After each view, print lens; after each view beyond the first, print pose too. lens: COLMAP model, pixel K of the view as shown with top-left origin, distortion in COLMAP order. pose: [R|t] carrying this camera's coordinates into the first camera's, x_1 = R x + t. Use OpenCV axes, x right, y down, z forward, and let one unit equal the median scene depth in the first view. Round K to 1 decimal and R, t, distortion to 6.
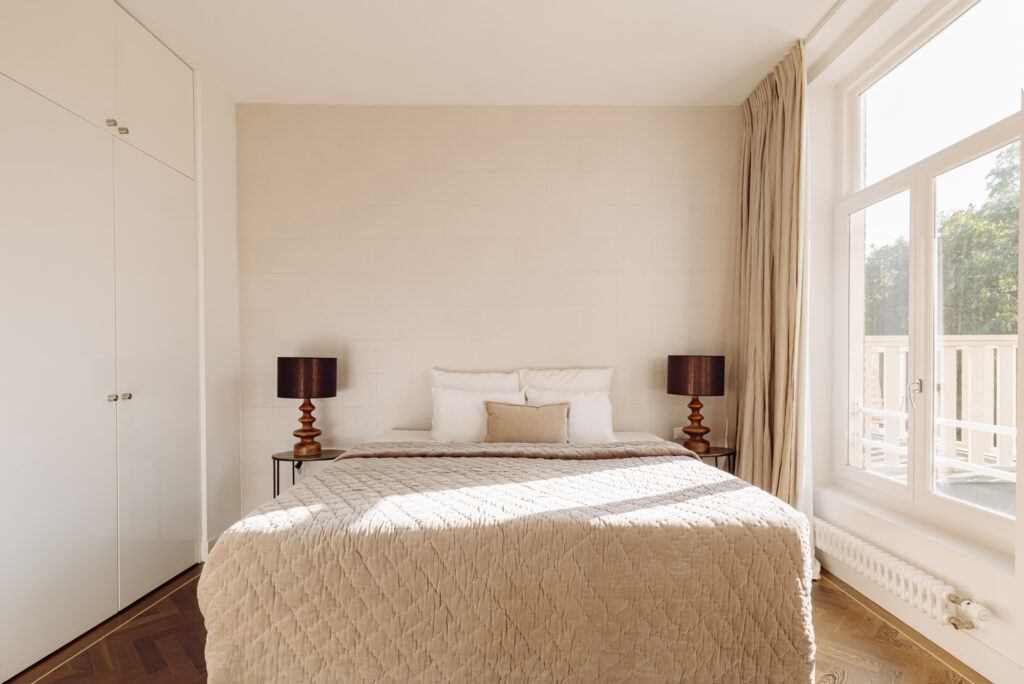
lens RADIAL K [[529.3, 0, 513.3], [0, 529.3, 376.7], [0, 0, 1]] dist [0.010323, -0.000266]
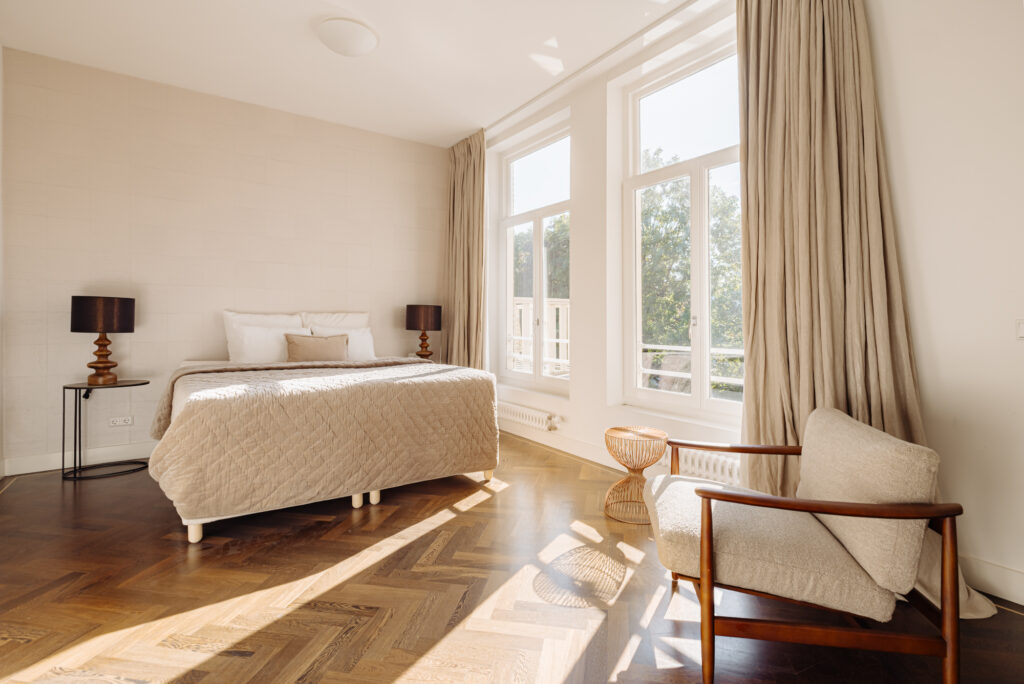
lens RADIAL K [[504.6, 0, 512.0], [0, 504.6, 342.0], [0, 0, 1]] dist [0.020988, -0.000062]
pose [[0.829841, -0.014261, 0.557817, -0.276433], [0.004846, 0.999820, 0.018353, 0.043127], [-0.557979, -0.012527, 0.829761, -0.384680]]
